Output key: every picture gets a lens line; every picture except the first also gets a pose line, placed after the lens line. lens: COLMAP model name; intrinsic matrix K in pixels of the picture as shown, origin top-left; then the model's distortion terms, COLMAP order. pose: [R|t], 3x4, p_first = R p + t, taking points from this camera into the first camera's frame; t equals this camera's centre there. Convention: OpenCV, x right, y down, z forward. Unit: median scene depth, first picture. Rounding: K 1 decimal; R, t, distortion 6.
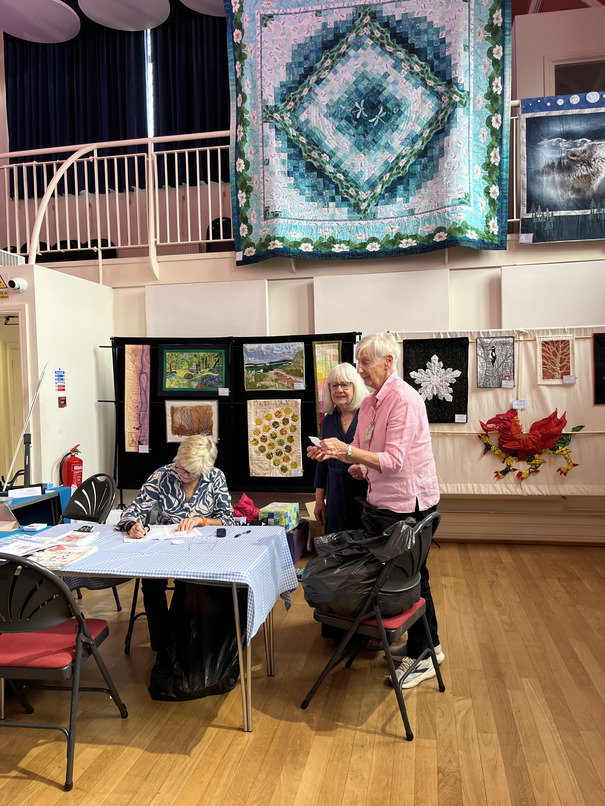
lens RADIAL K [[608.7, 0, 307.7], [0, 608.7, 400.9], [0, 0, 1]] dist [0.057654, -0.078330]
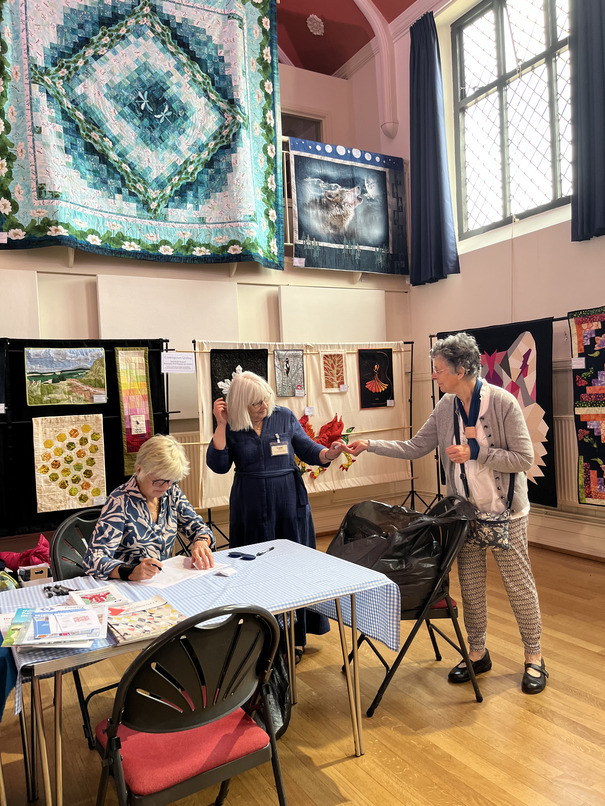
lens RADIAL K [[608.7, 0, 298.4], [0, 608.7, 407.2], [0, 0, 1]] dist [0.057654, -0.078330]
pose [[0.766366, -0.026378, 0.641863, -0.353028], [0.048774, 0.998662, -0.017195, 0.015846], [-0.640550, 0.044484, 0.766627, 0.160325]]
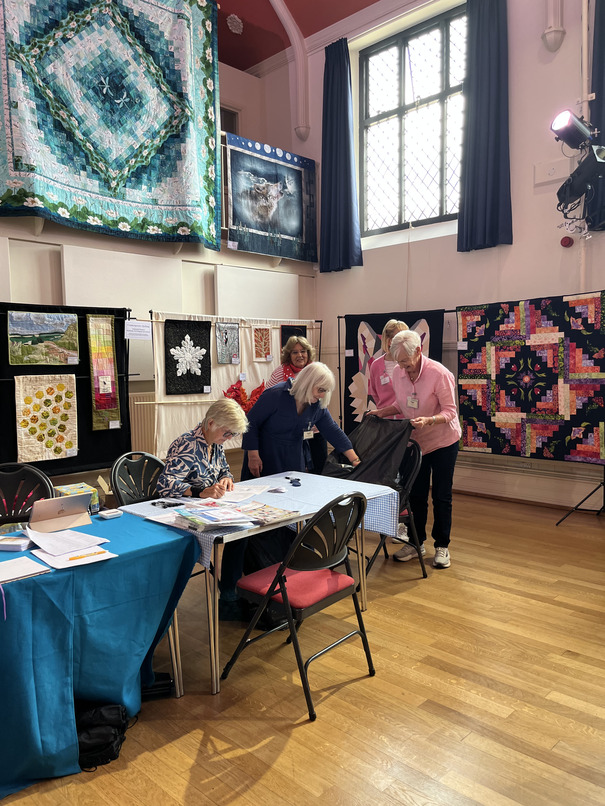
lens RADIAL K [[608.7, 0, 299.8], [0, 608.7, 401.5], [0, 0, 1]] dist [0.057654, -0.078330]
pose [[0.562709, -0.043137, 0.825529, -0.602699], [0.025475, 0.999068, 0.034841, 0.015089], [-0.826262, 0.001425, 0.563283, 0.174161]]
